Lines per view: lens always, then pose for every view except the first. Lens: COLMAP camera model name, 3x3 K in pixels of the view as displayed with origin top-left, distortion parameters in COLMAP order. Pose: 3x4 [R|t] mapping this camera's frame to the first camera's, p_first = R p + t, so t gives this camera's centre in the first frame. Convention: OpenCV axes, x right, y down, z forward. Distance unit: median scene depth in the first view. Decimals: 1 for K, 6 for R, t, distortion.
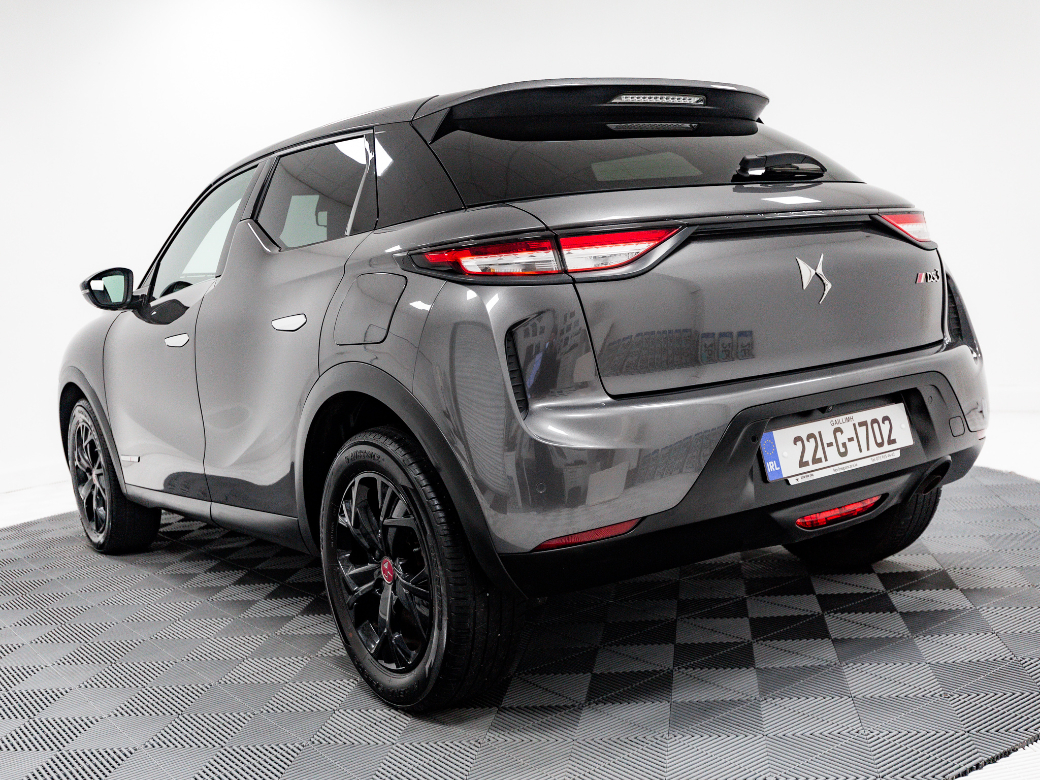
lens RADIAL K [[1119.9, 0, 520.0], [0, 1119.9, 390.0], [0, 0, 1]] dist [0.016471, -0.012412]
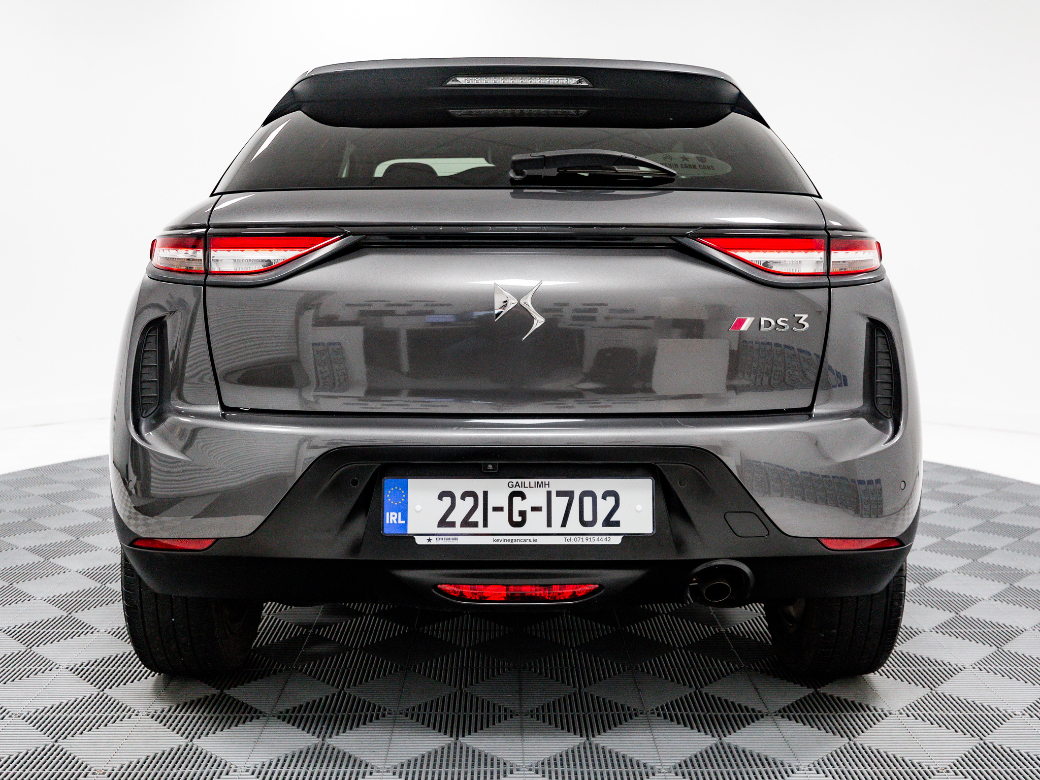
lens RADIAL K [[1119.9, 0, 520.0], [0, 1119.9, 390.0], [0, 0, 1]] dist [0.016471, -0.012412]
pose [[0.818332, 0.163032, -0.551137, 0.736719], [-0.131572, 0.986600, 0.096488, -0.122030], [0.559483, -0.006445, 0.828817, 0.316041]]
